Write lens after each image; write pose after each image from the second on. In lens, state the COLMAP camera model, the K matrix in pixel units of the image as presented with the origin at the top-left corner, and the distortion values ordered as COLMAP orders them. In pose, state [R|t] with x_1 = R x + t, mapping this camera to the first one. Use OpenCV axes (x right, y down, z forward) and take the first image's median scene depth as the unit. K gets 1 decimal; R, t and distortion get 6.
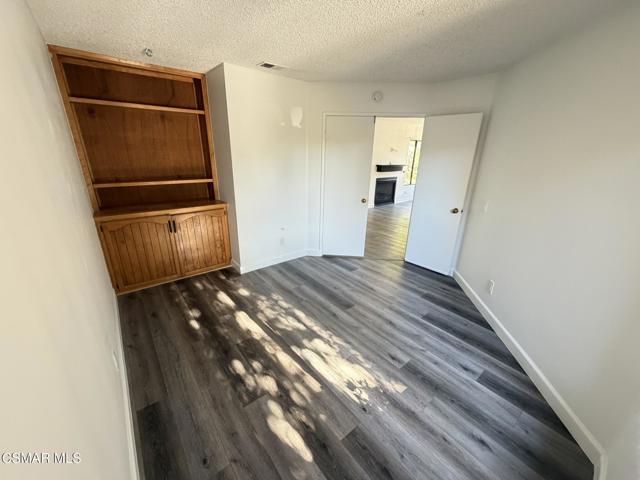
lens RADIAL K [[254.8, 0, 320.0], [0, 254.8, 240.0], [0, 0, 1]] dist [-0.000407, 0.000016]
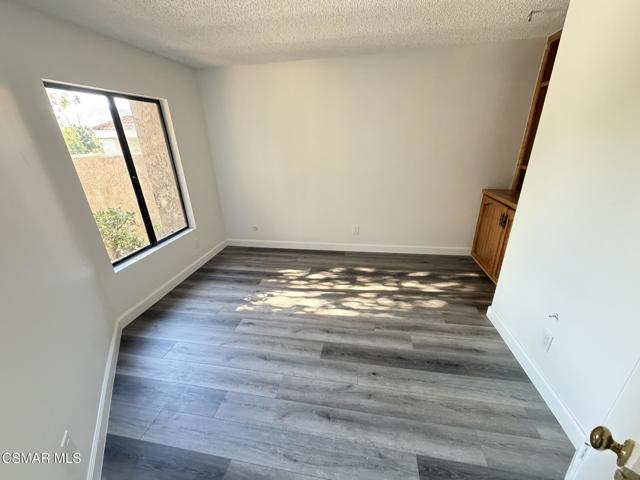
lens RADIAL K [[254.8, 0, 320.0], [0, 254.8, 240.0], [0, 0, 1]] dist [-0.000407, 0.000016]
pose [[-0.758440, 0.241096, -0.605509, 0.540922], [-0.202176, 0.796196, 0.570261, -0.446710], [0.619592, 0.554928, -0.555123, 1.352870]]
